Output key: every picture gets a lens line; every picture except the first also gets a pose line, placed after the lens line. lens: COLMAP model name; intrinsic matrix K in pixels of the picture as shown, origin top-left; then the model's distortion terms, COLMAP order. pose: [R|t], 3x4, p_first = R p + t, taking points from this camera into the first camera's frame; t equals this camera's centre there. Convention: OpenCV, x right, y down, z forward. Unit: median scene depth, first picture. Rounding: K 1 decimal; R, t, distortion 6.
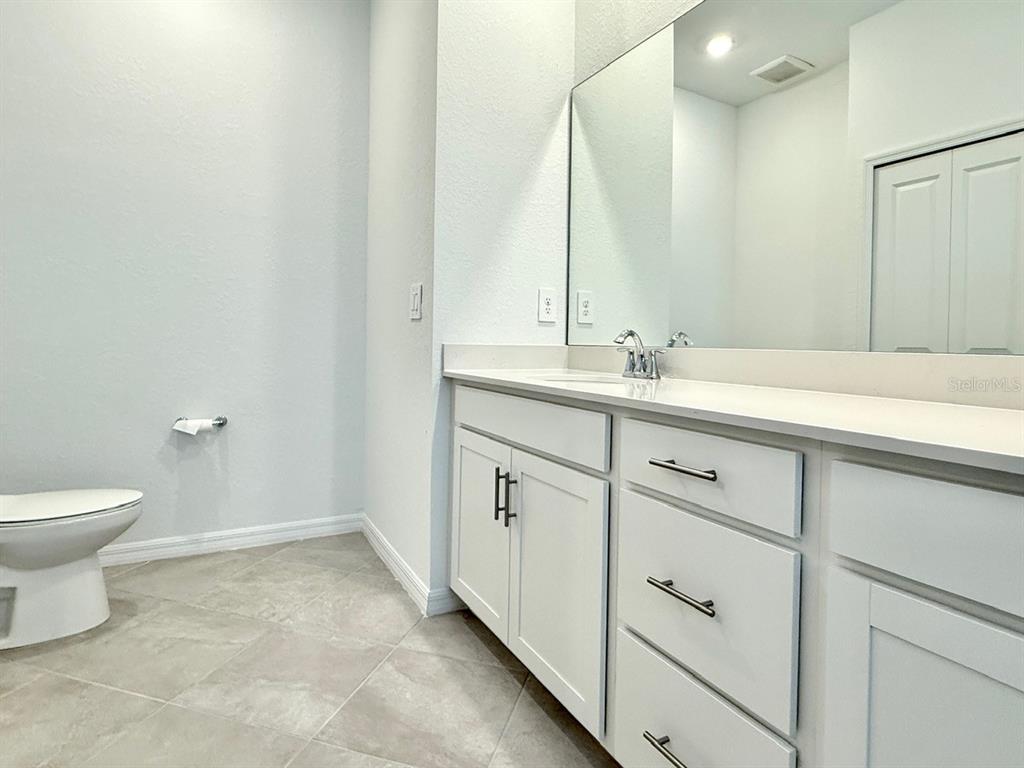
lens RADIAL K [[542.4, 0, 501.9], [0, 542.4, 346.2], [0, 0, 1]] dist [0.001416, -0.000562]
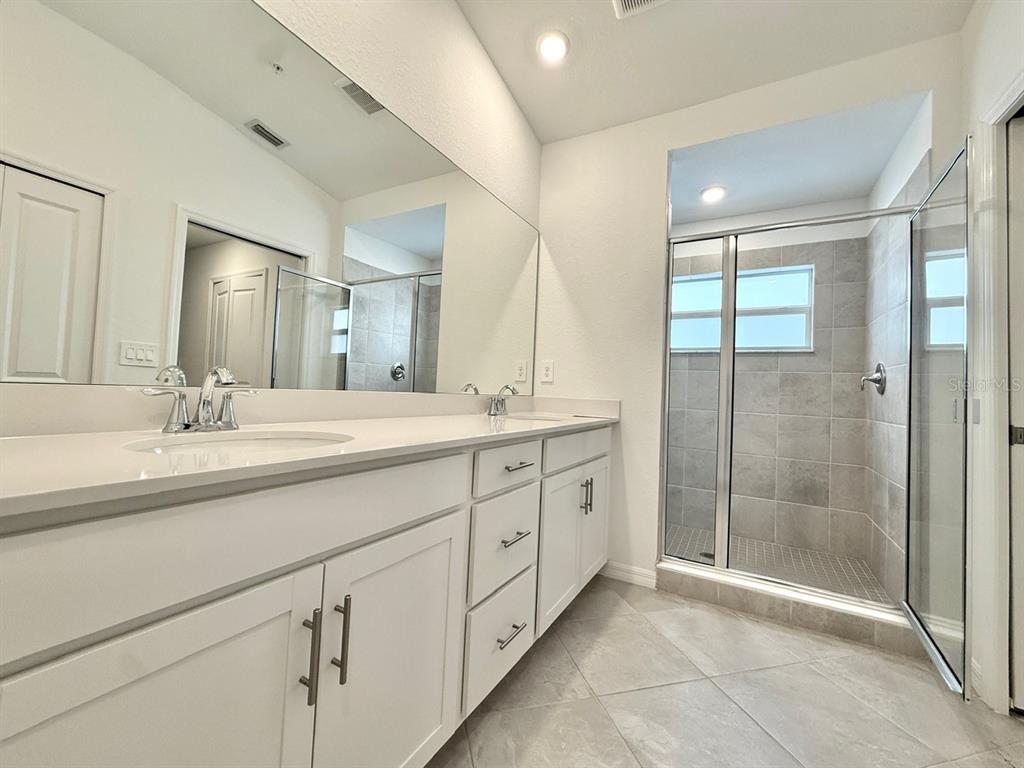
lens RADIAL K [[425.7, 0, 511.4], [0, 425.7, 374.2], [0, 0, 1]] dist [0.001458, 0.000329]
pose [[-0.534791, -0.006255, 0.844961, -0.413421], [-0.042475, 0.998907, -0.019489, -0.022234], [-0.843916, -0.046312, -0.534472, 0.889299]]
